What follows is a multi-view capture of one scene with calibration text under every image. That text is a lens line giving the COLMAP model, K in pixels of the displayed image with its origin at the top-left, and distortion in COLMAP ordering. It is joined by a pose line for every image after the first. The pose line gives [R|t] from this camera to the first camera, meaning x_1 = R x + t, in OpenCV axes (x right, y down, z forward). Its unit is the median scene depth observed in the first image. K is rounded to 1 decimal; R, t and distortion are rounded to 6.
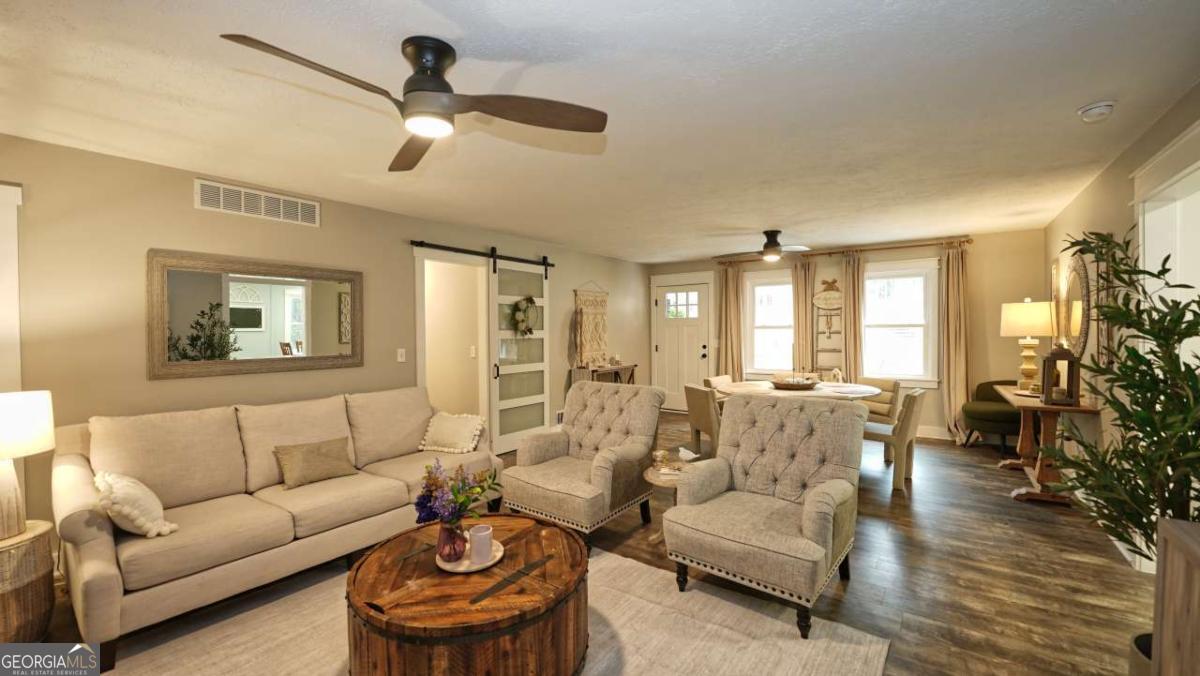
lens RADIAL K [[485.2, 0, 598.9], [0, 485.2, 336.4], [0, 0, 1]] dist [-0.024995, 0.002348]
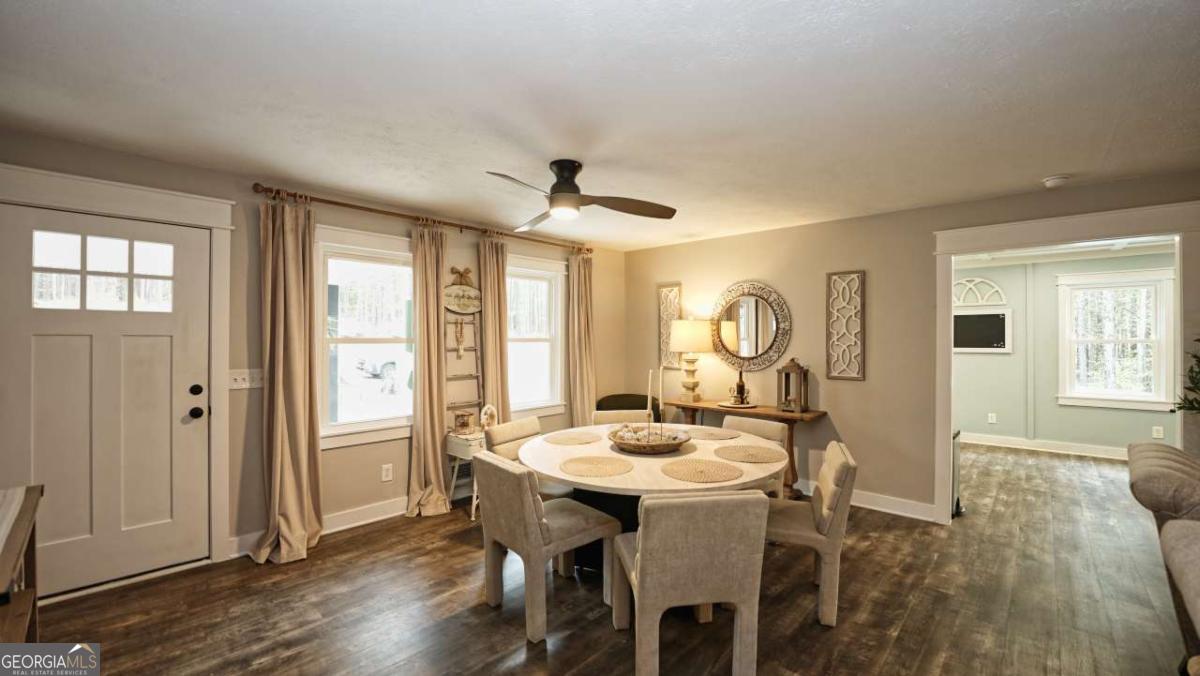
lens RADIAL K [[485.2, 0, 596.6], [0, 485.2, 335.6], [0, 0, 1]] dist [-0.024995, 0.002348]
pose [[0.126620, 0.014538, 0.991845, -0.155584], [0.010116, 0.999822, -0.015946, -0.016132], [-0.991900, 0.012052, 0.126451, 0.810346]]
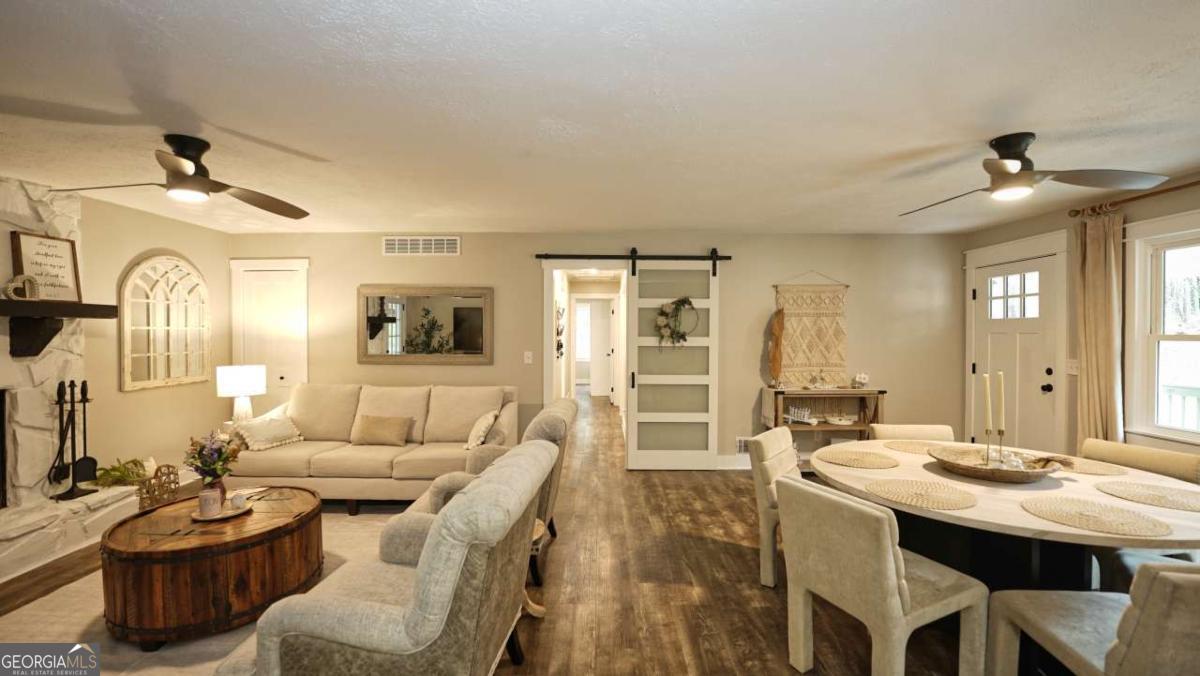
lens RADIAL K [[485.2, 0, 600.9], [0, 485.2, 336.9], [0, 0, 1]] dist [-0.024995, 0.002348]
pose [[0.583929, 0.016071, -0.811646, 0.456774], [-0.018097, 0.999813, 0.006778, -0.015236], [0.811603, 0.010730, 0.584110, 0.357552]]
